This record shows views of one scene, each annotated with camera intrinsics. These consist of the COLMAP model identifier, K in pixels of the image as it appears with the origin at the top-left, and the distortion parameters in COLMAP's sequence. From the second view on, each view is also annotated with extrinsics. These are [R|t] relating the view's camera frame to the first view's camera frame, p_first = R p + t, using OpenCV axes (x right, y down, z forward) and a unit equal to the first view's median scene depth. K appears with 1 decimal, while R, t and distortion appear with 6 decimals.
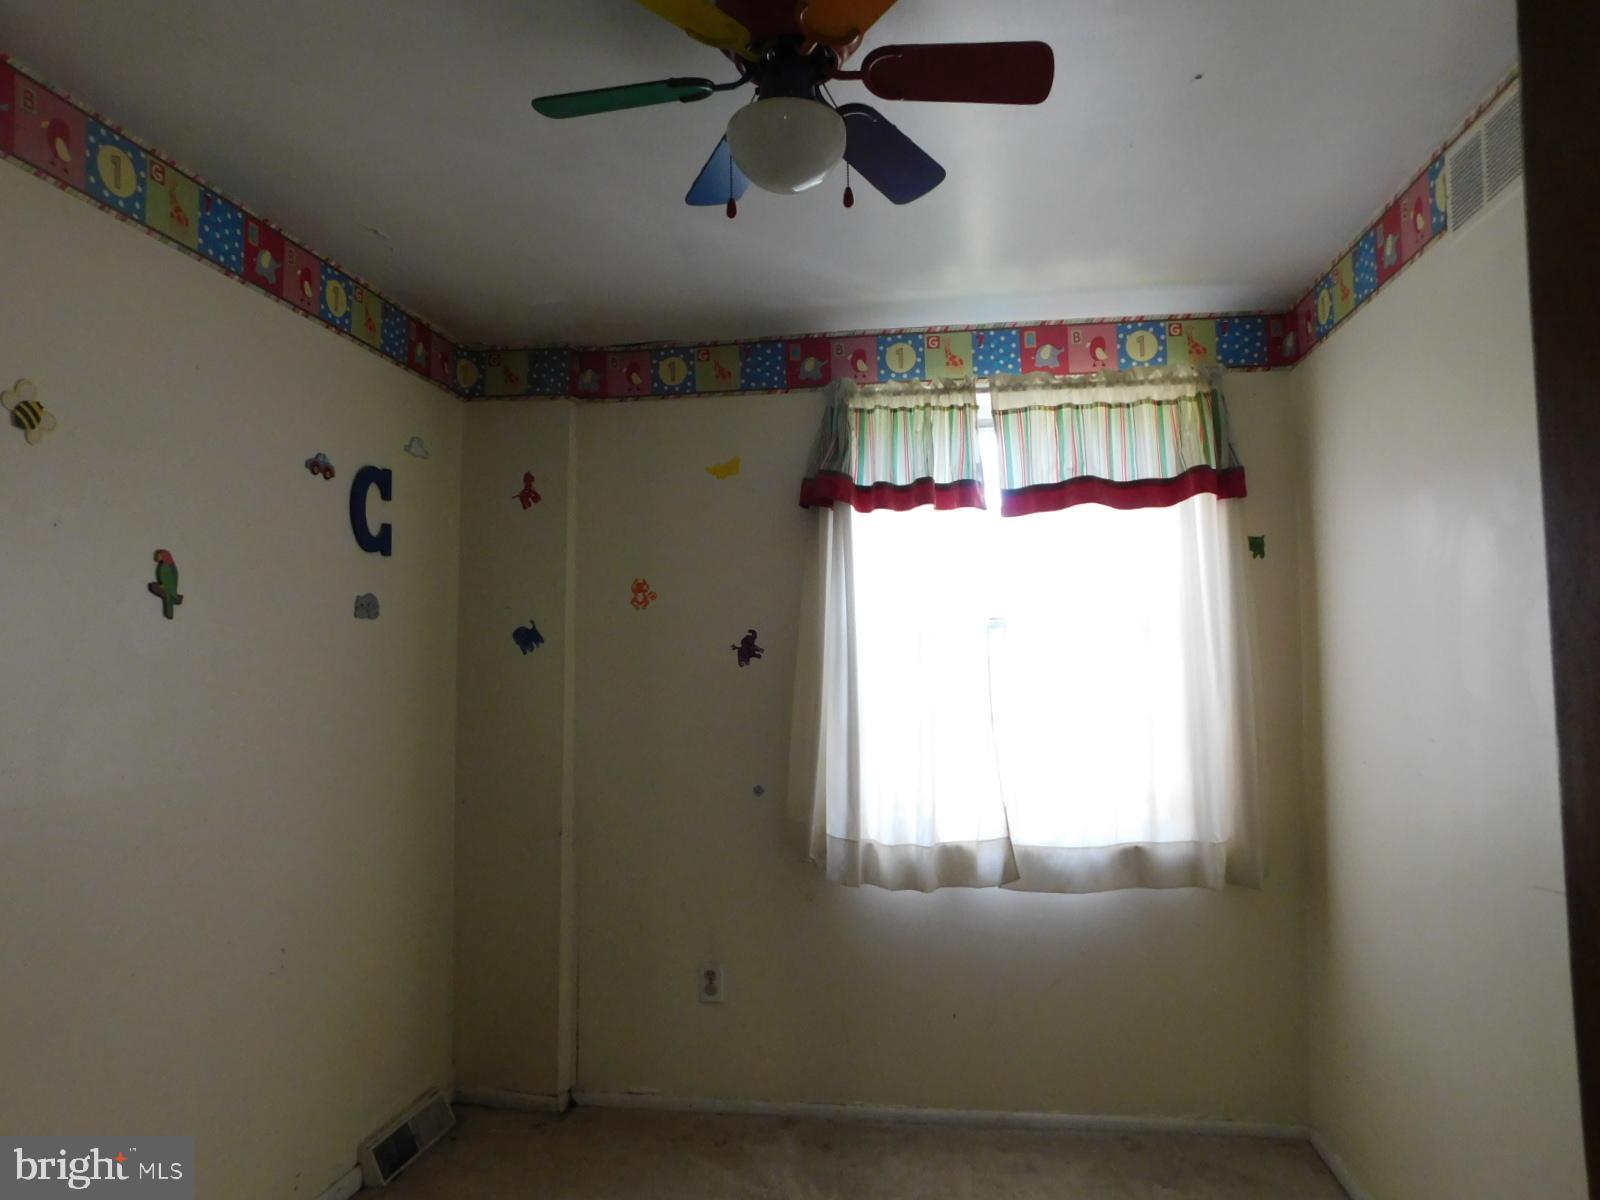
lens RADIAL K [[1062.6, 0, 803.1], [0, 1062.6, 597.7], [0, 0, 1]] dist [-0.070185, 0.055211]
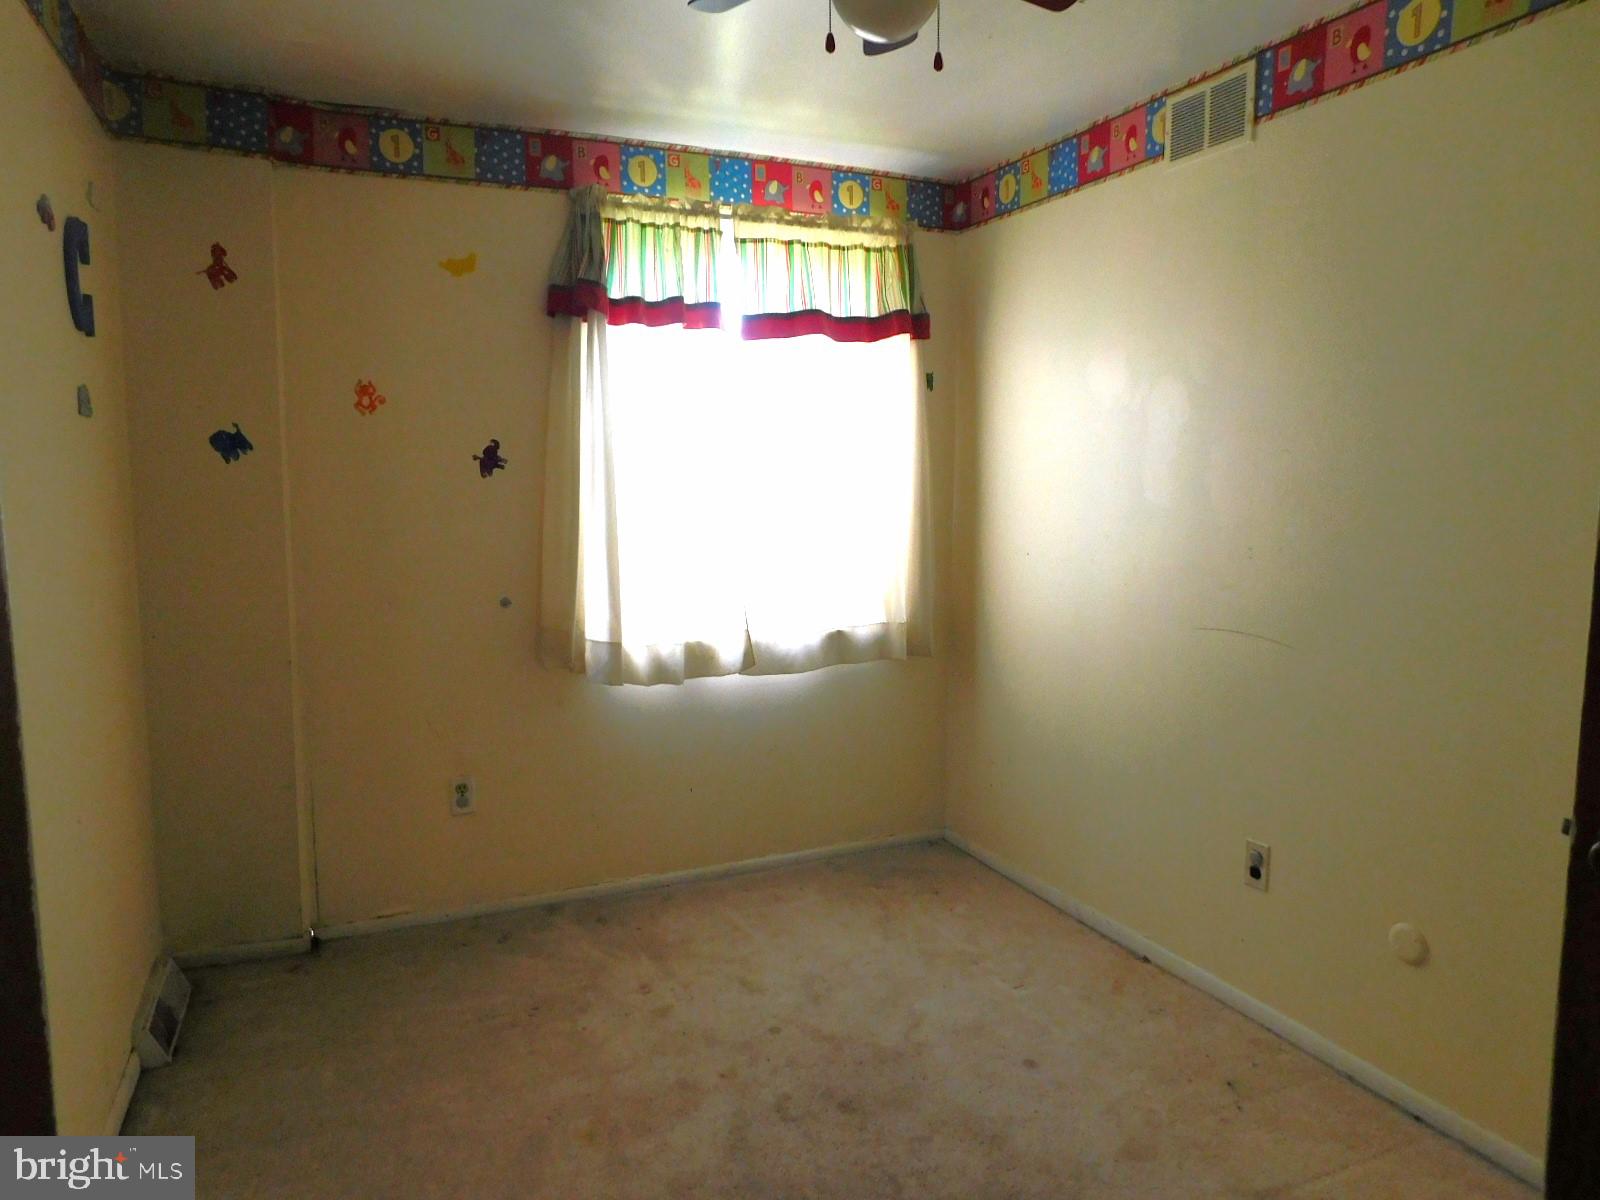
lens RADIAL K [[1062.6, 0, 803.1], [0, 1062.6, 597.7], [0, 0, 1]] dist [-0.070185, 0.055211]
pose [[0.839095, -0.054925, 0.541205, -0.352143], [-0.041650, 0.985483, 0.164587, 0.002221], [-0.542388, -0.160645, 0.824626, 0.029664]]
